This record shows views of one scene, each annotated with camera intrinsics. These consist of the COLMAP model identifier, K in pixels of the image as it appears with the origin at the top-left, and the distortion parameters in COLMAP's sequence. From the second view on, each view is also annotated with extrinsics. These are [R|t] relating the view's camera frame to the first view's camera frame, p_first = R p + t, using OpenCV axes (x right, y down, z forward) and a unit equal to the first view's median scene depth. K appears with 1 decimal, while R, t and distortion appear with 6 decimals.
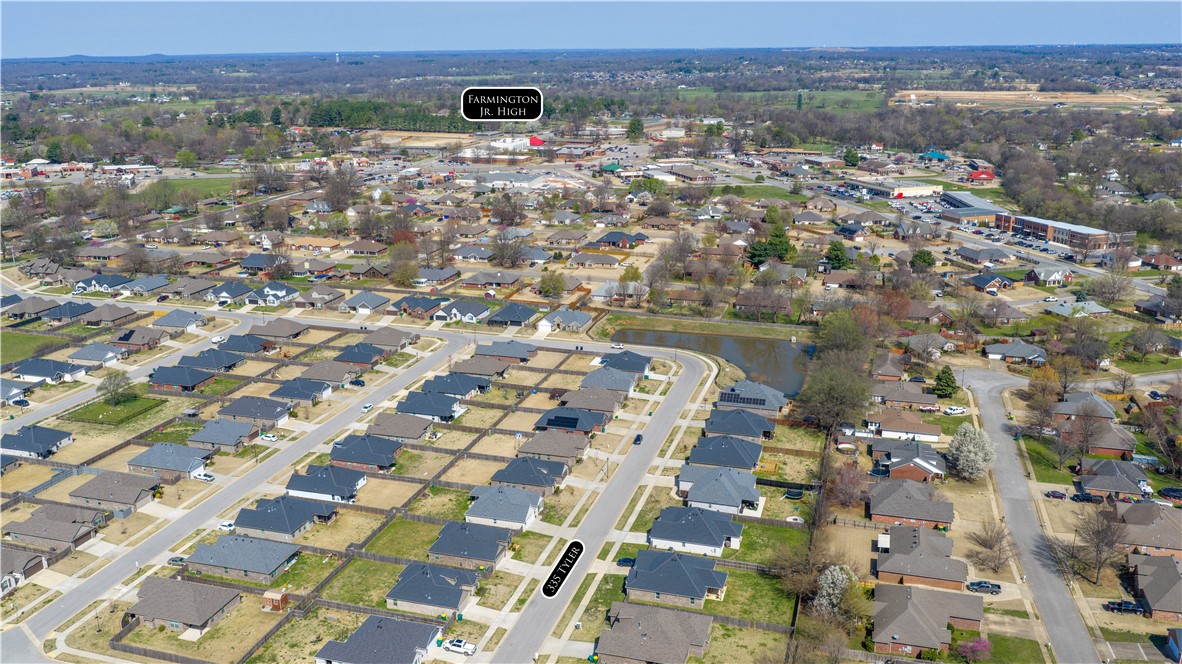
lens RADIAL K [[969.5, 0, 591.0], [0, 969.5, 332.0], [0, 0, 1]] dist [0.000879, -0.011960]
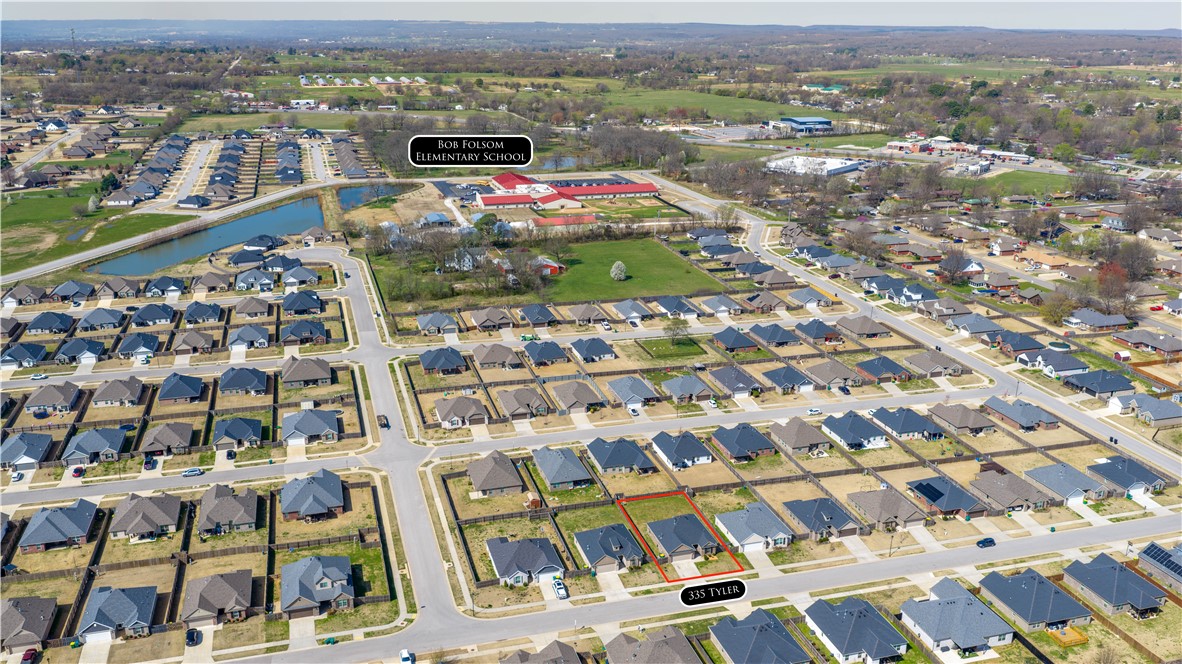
lens RADIAL K [[969.5, 0, 591.0], [0, 969.5, 332.0], [0, 0, 1]] dist [0.000879, -0.011960]
pose [[0.542636, 0.265287, -0.796975, 0.416995], [-0.243617, 0.957739, 0.152929, -0.098182], [0.803864, 0.111172, 0.584332, 0.150907]]
